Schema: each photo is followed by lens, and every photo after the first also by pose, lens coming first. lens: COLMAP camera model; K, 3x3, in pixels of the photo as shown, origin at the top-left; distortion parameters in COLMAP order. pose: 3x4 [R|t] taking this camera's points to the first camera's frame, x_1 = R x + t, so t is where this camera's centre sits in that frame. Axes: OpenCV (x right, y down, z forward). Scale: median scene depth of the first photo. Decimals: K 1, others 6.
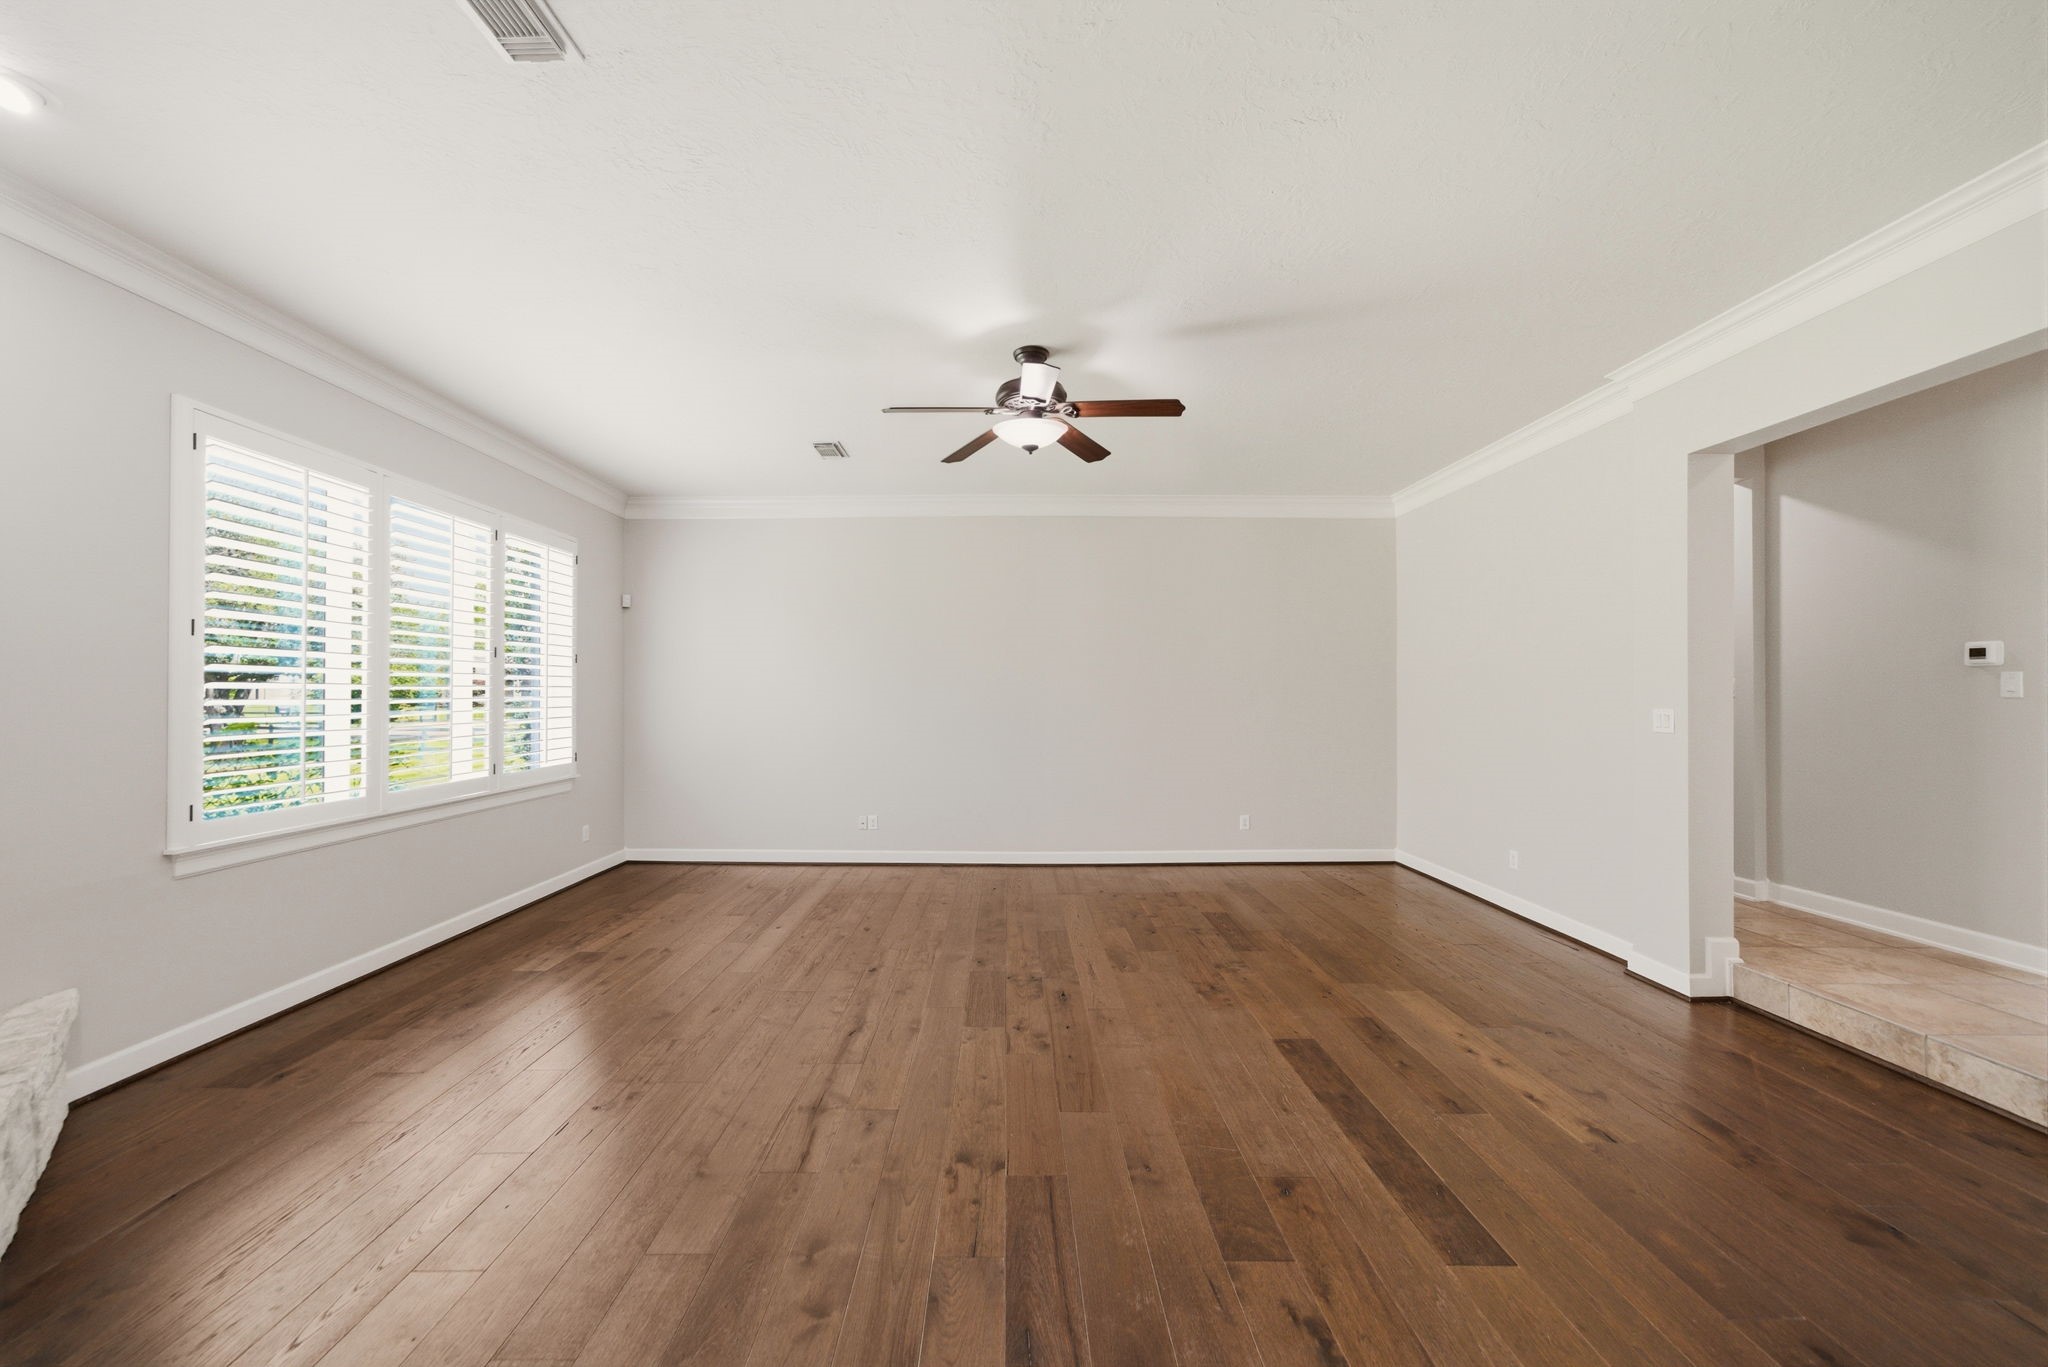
lens RADIAL K [[732.1, 0, 1001.9], [0, 732.1, 689.7], [0, 0, 1]] dist [-0.001532, 0.006404]
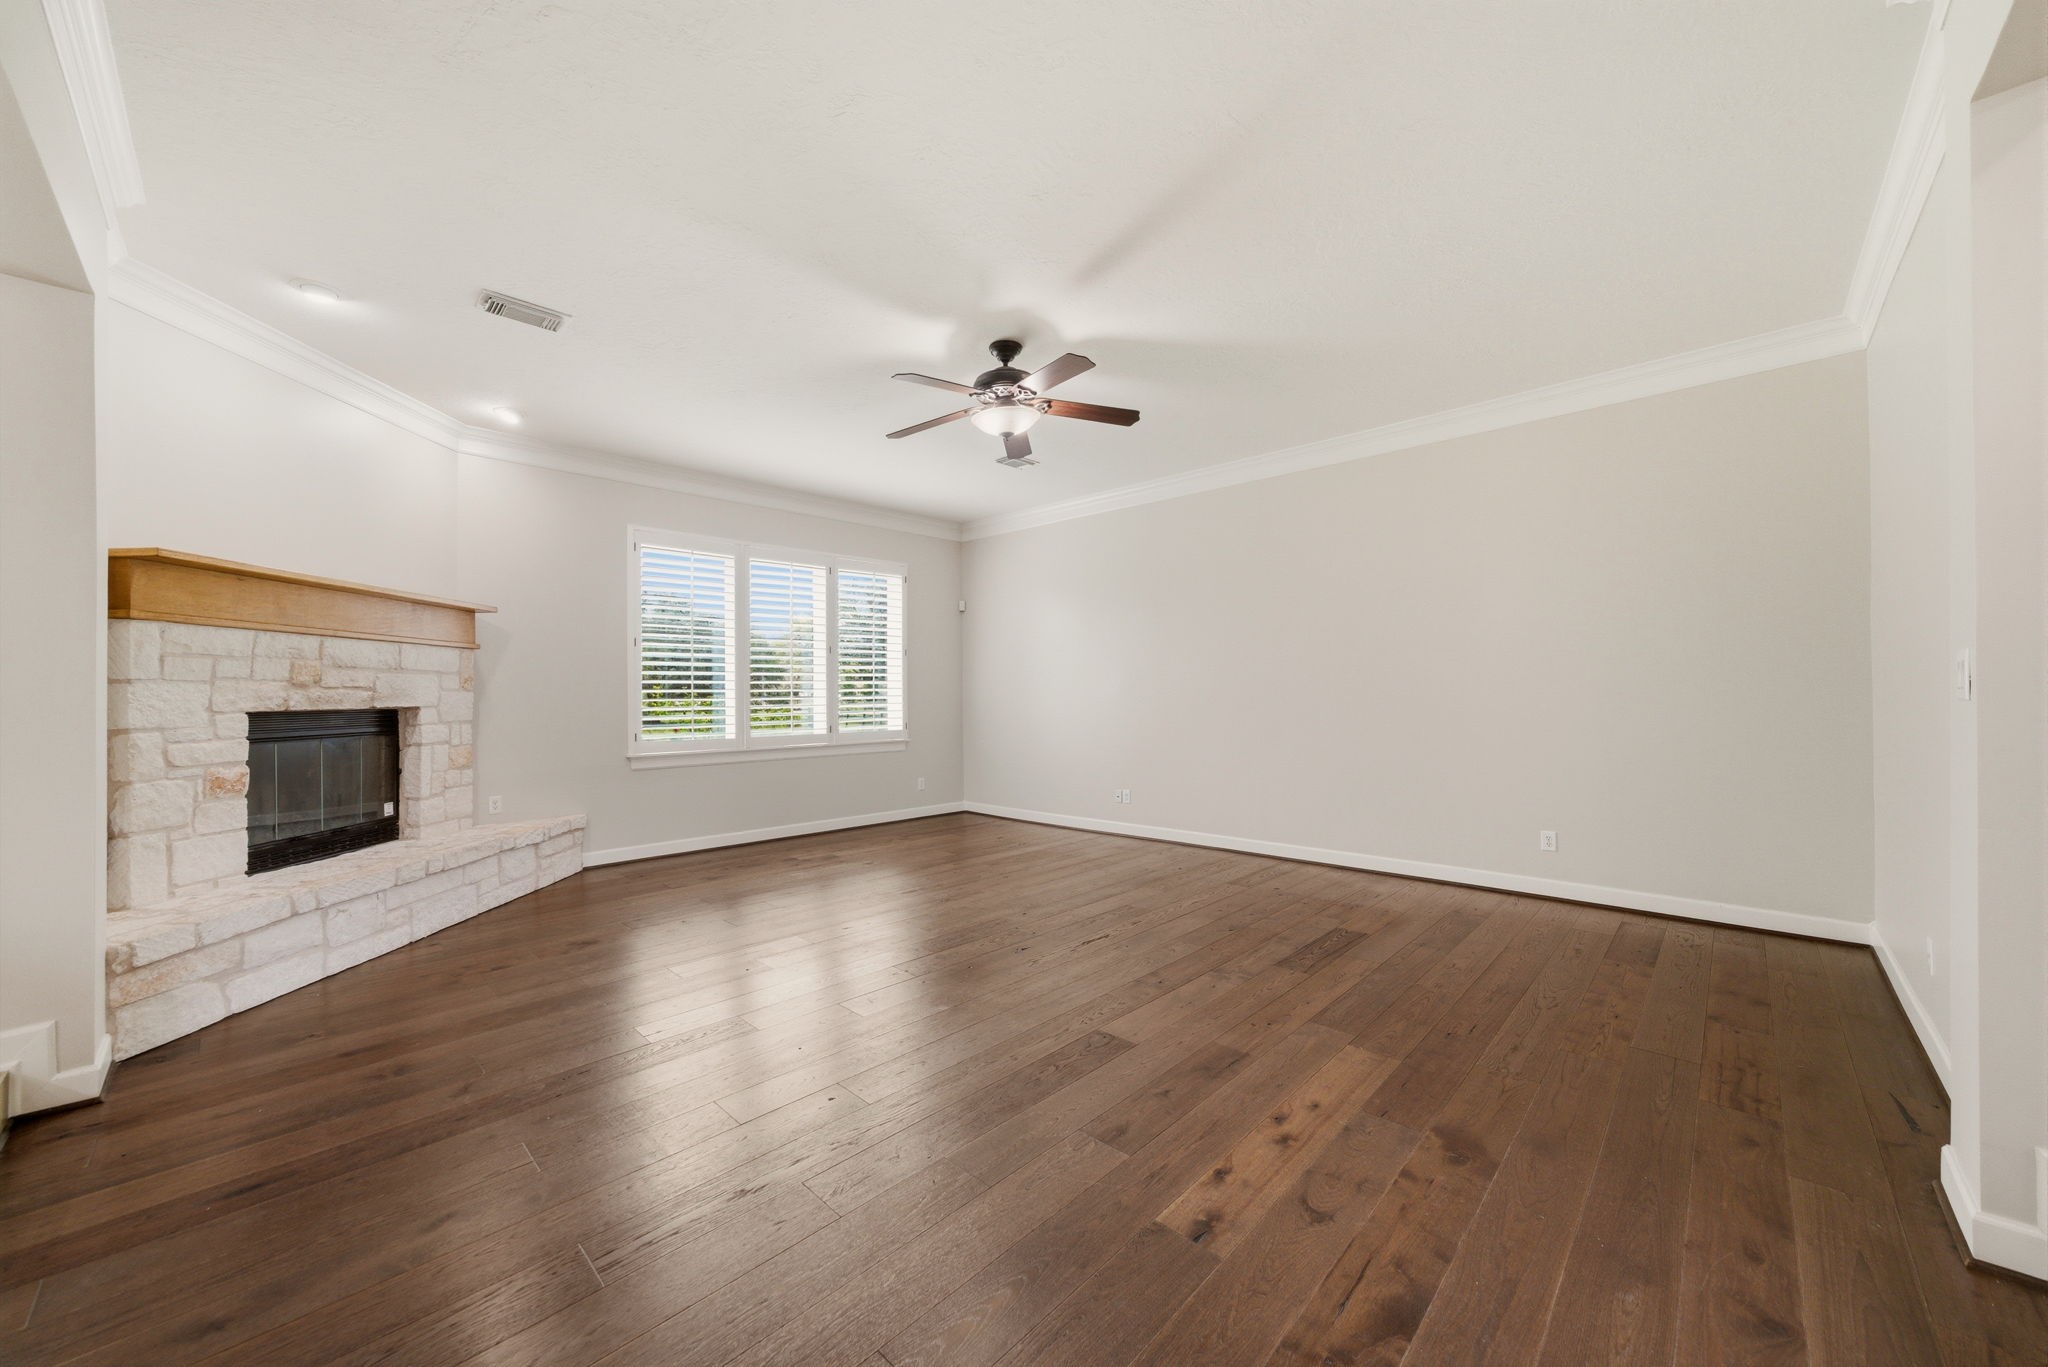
lens RADIAL K [[732.1, 0, 1001.9], [0, 732.1, 689.7], [0, 0, 1]] dist [-0.001532, 0.006404]
pose [[0.714544, -0.015836, -0.699411, 0.673797], [0.018611, 0.999820, -0.003624, 0.046868], [0.699343, -0.010427, 0.714710, 0.208506]]
